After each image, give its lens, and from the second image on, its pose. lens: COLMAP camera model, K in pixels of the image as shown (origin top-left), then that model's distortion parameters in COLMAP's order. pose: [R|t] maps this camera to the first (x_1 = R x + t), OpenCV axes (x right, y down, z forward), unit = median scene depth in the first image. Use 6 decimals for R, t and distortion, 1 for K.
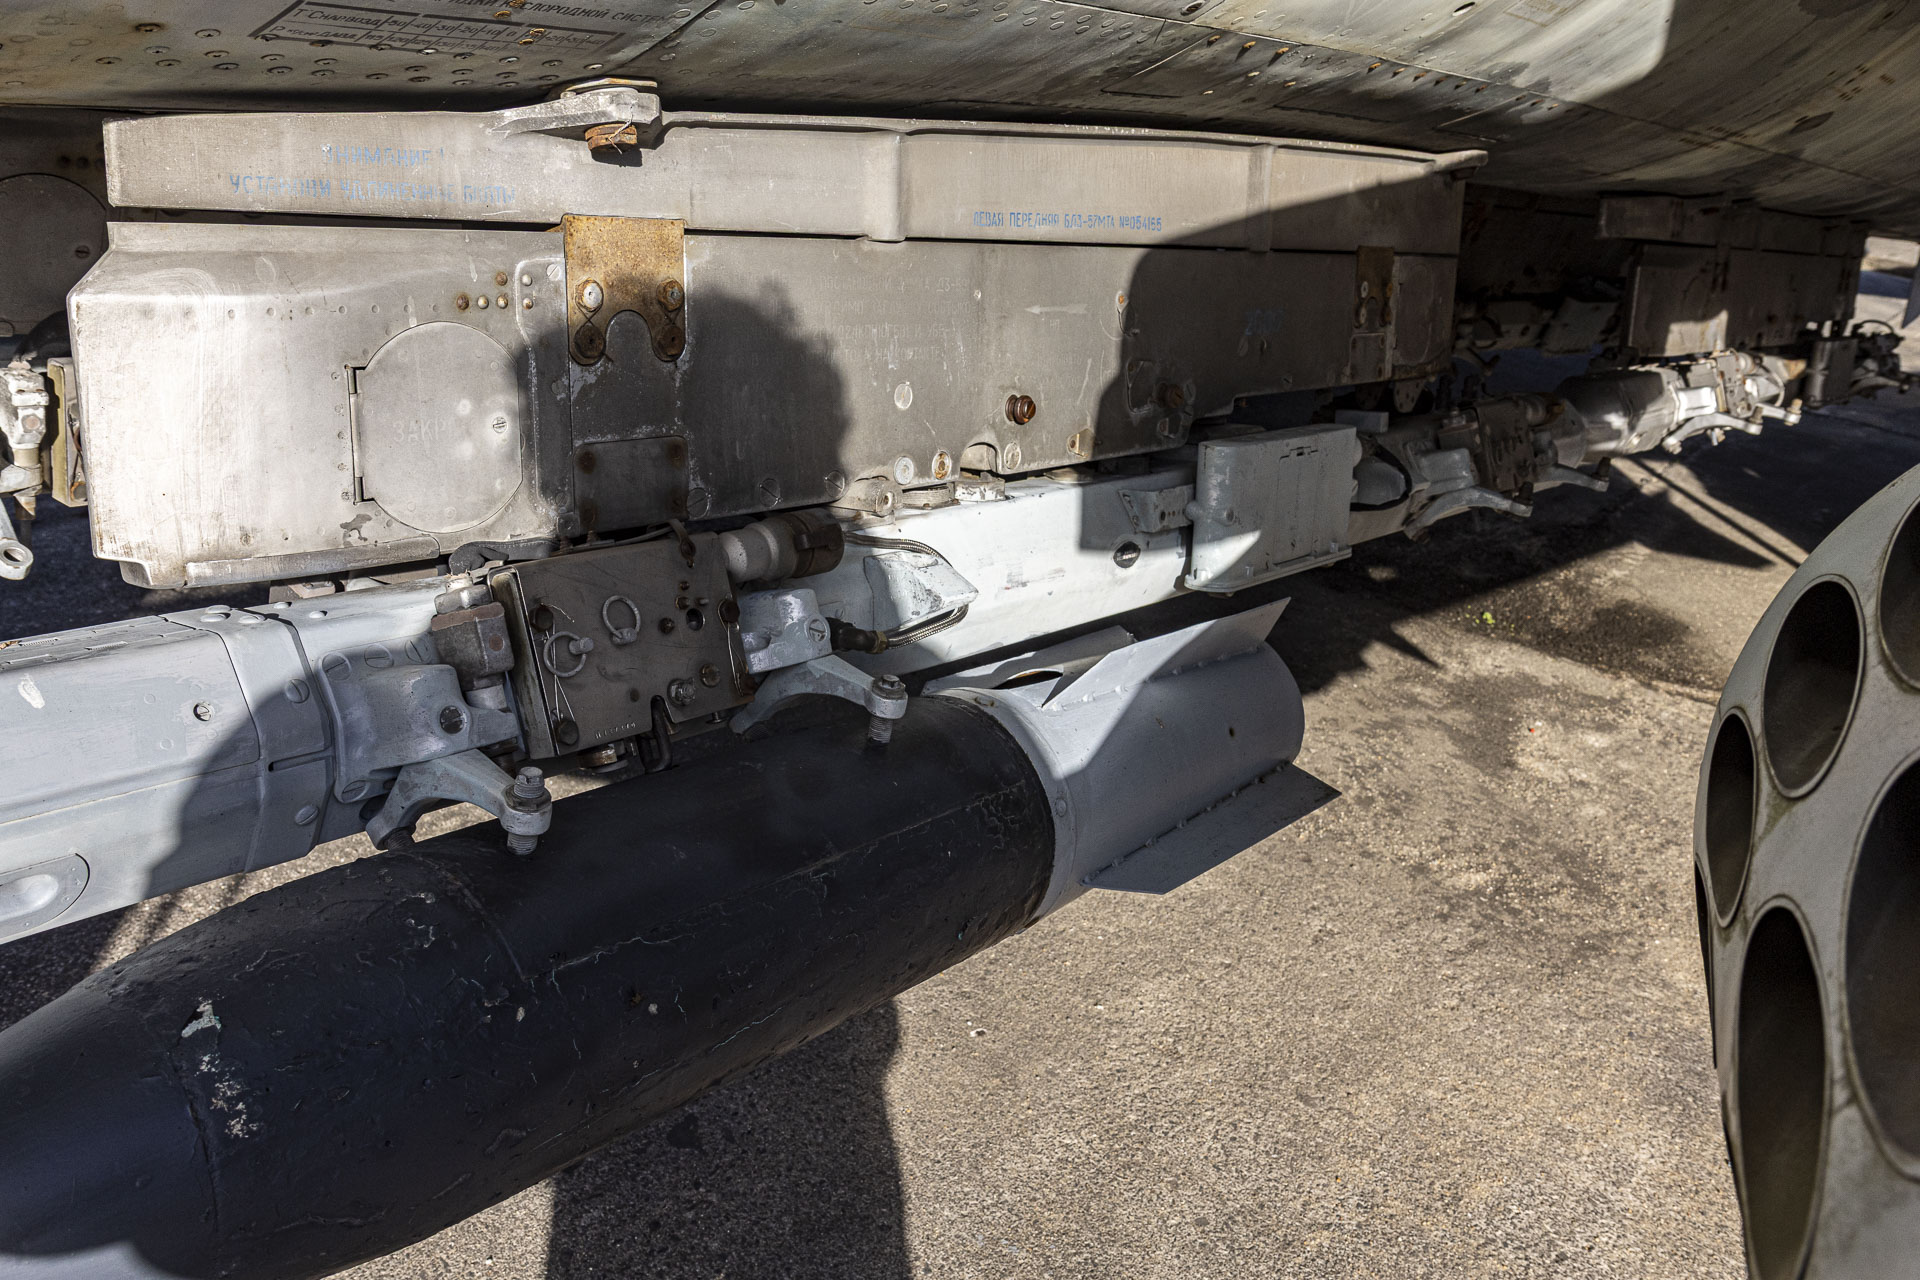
lens RADIAL K [[1655.0, 0, 956.0], [0, 1655.0, 632.8], [0, 0, 1]] dist [0.001339, -0.022796]
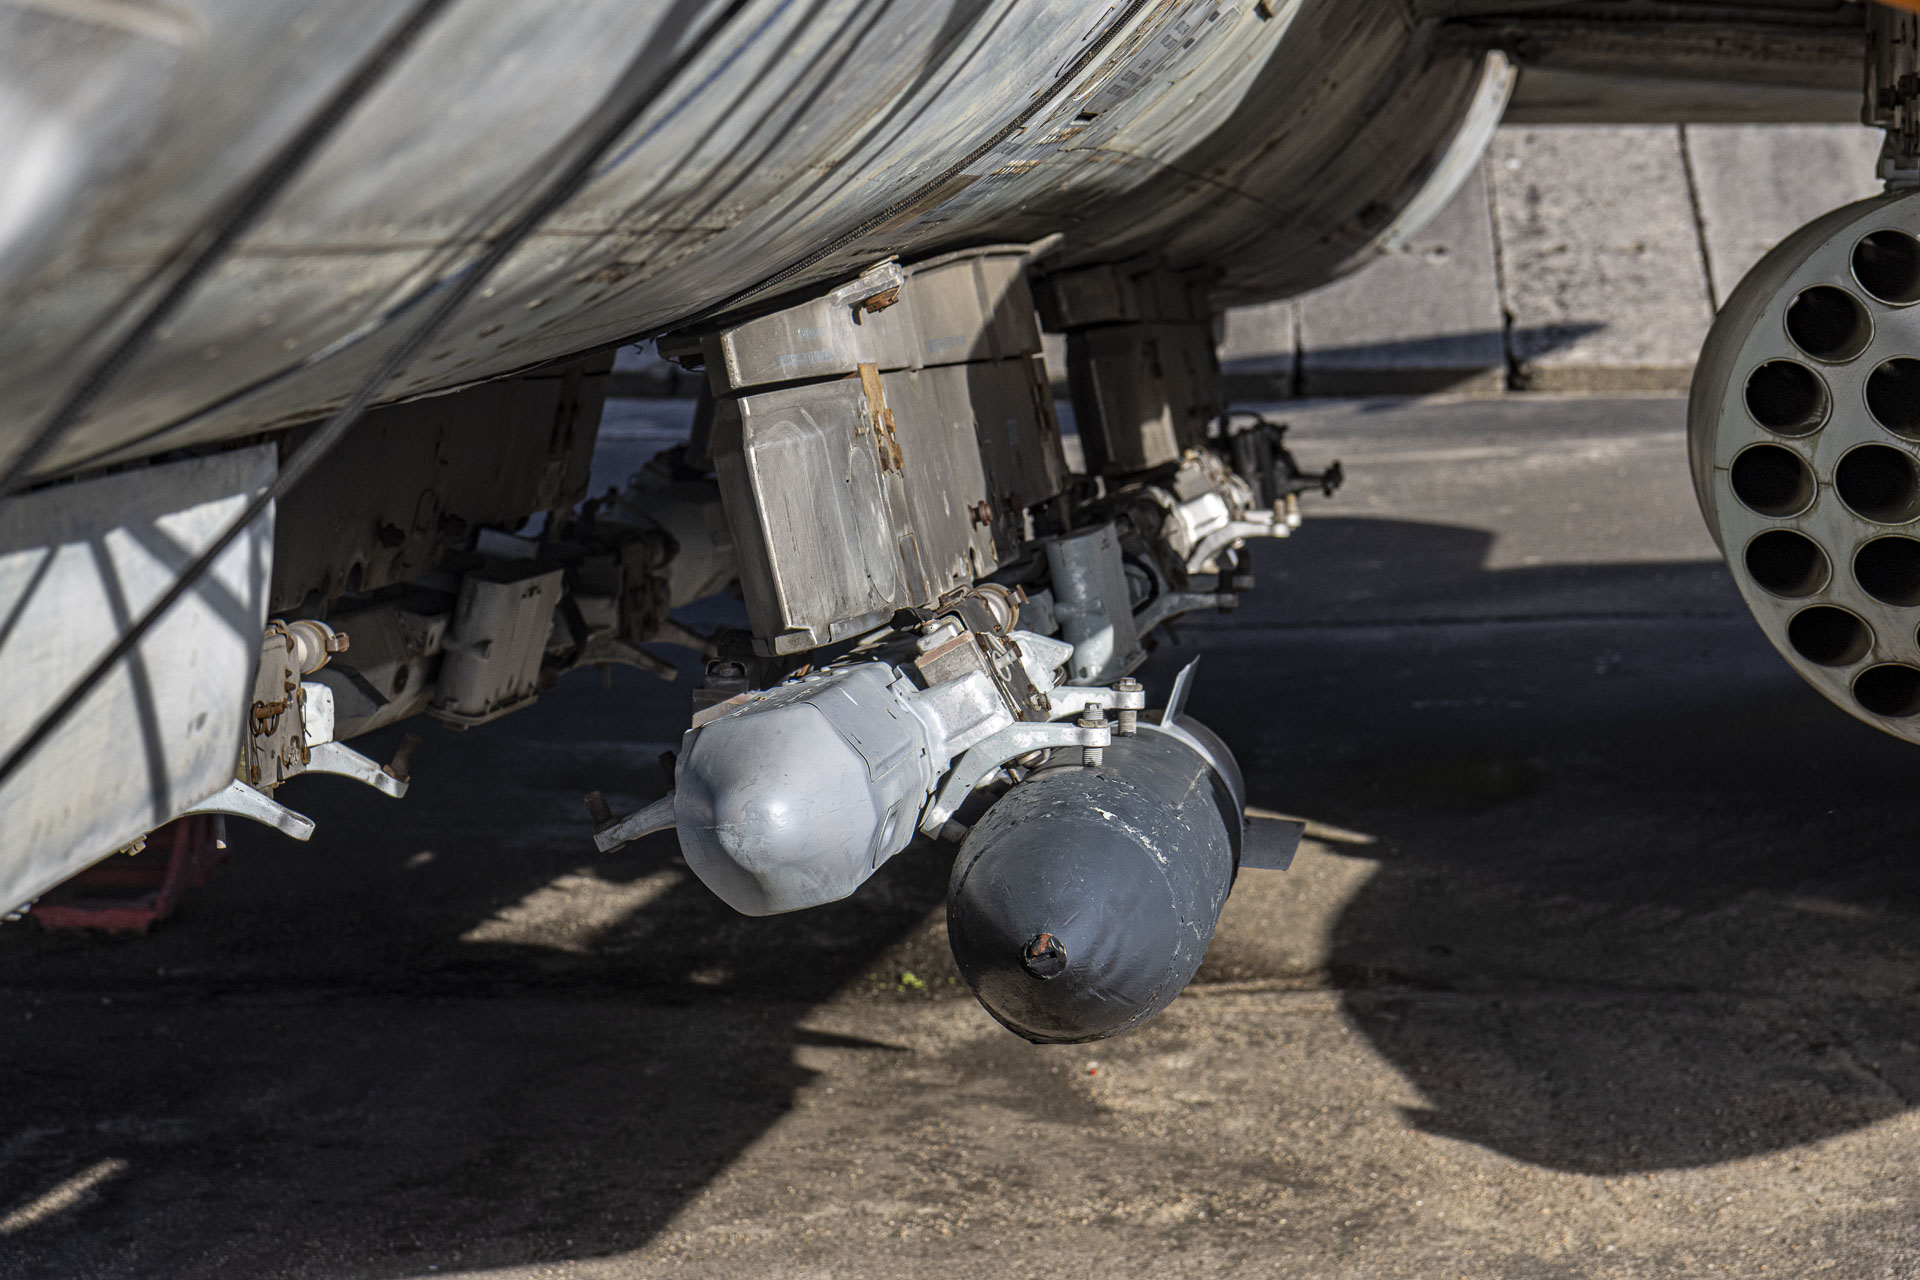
lens RADIAL K [[4728.8, 0, 960.0], [0, 4728.8, 640.0], [0, 0, 1]] dist [-0.140962, -0.293355]
pose [[0.830112, -0.222358, 0.511342, -2.198457], [0.335320, 0.931767, -0.139177, 0.509494], [-0.445505, 0.286996, 0.848032, -2.190598]]
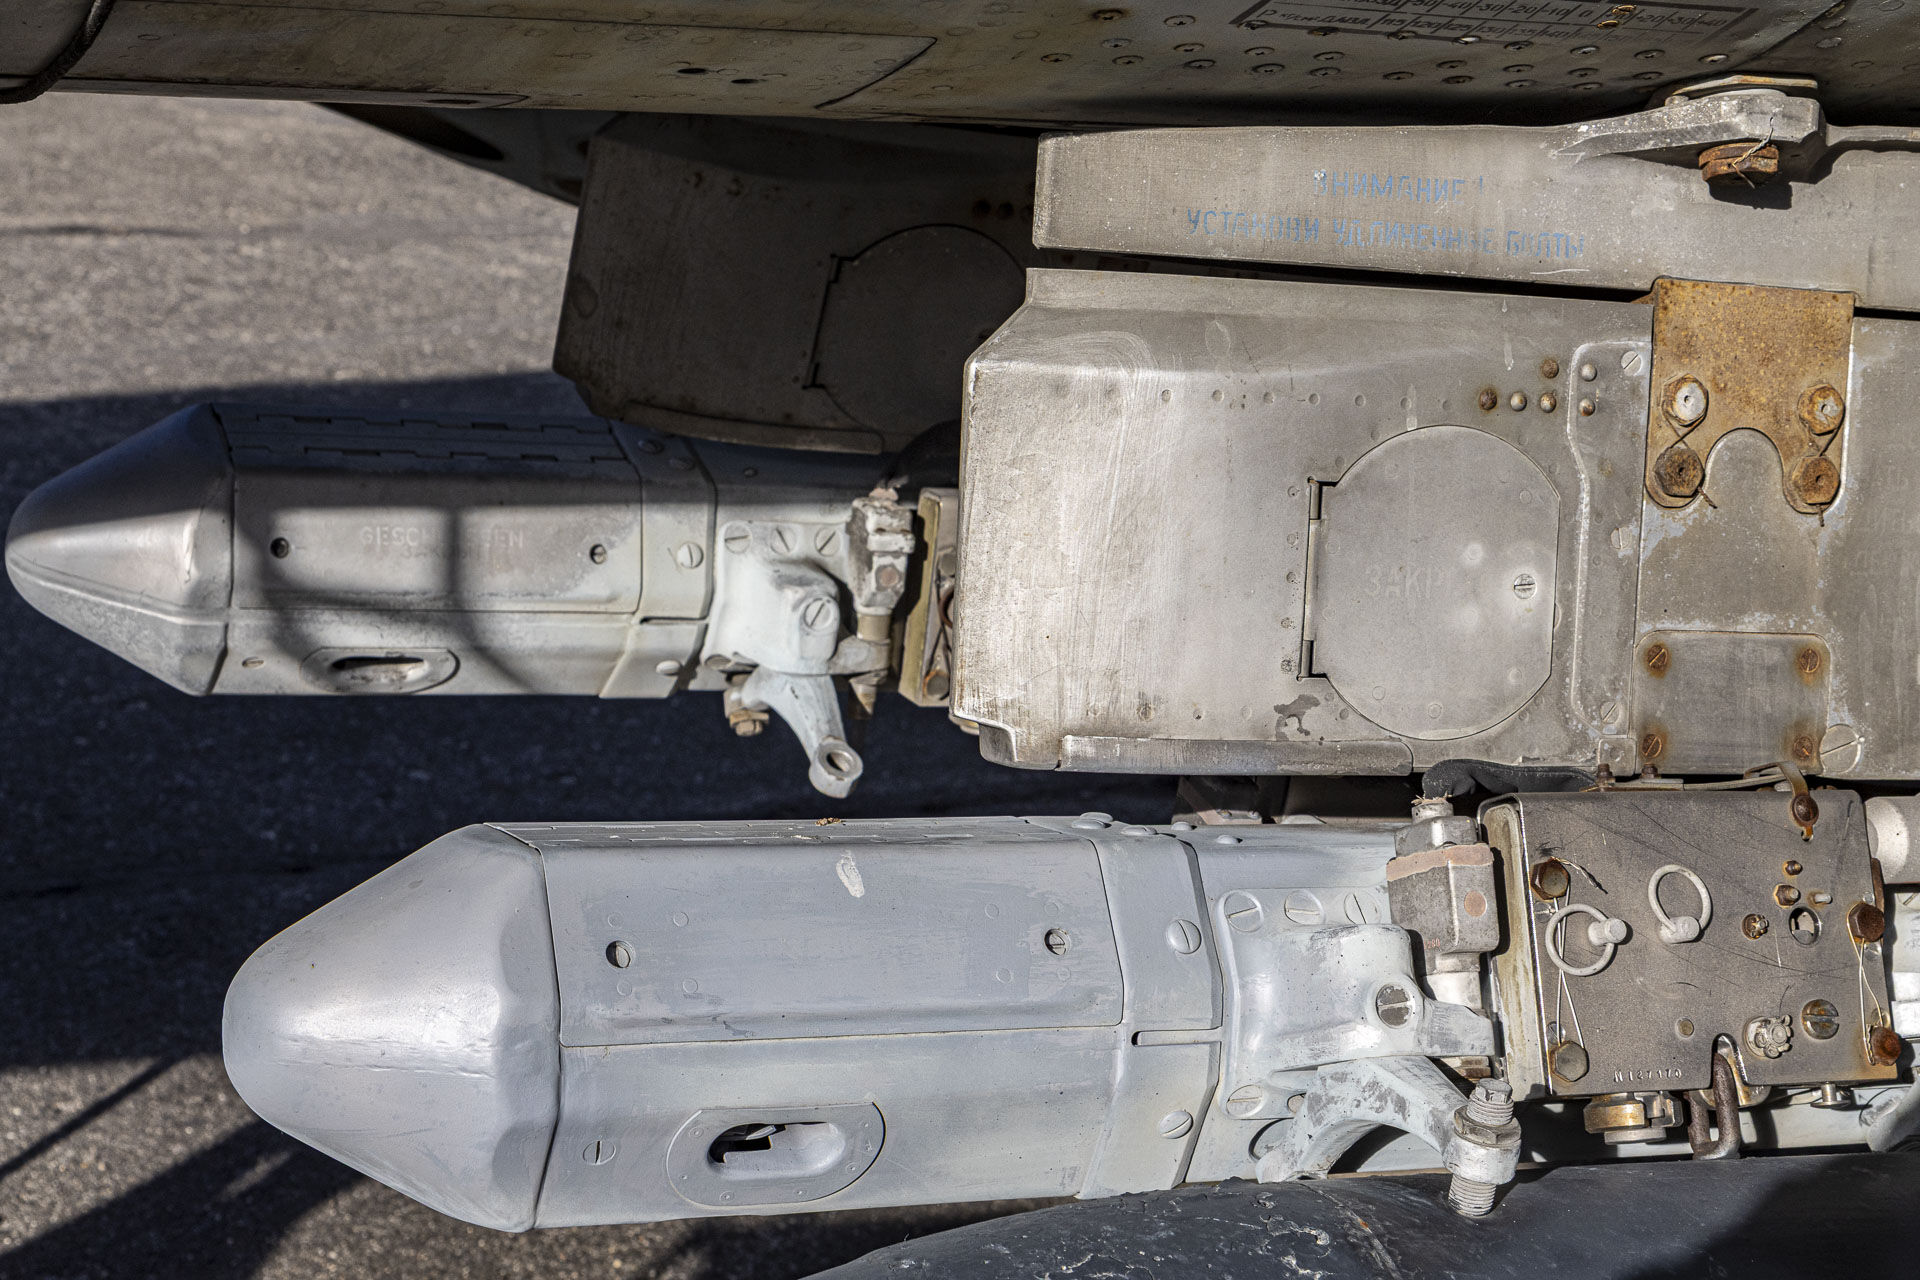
lens RADIAL K [[3396.9, 0, 899.8], [0, 3396.9, 609.6], [0, 0, 1]] dist [-0.010614, -0.107248]
pose [[0.877867, 0.056210, -0.475595, 0.151821], [-0.139431, 0.980065, -0.141534, 0.111723], [0.458158, 0.190561, 0.868204, -0.286851]]
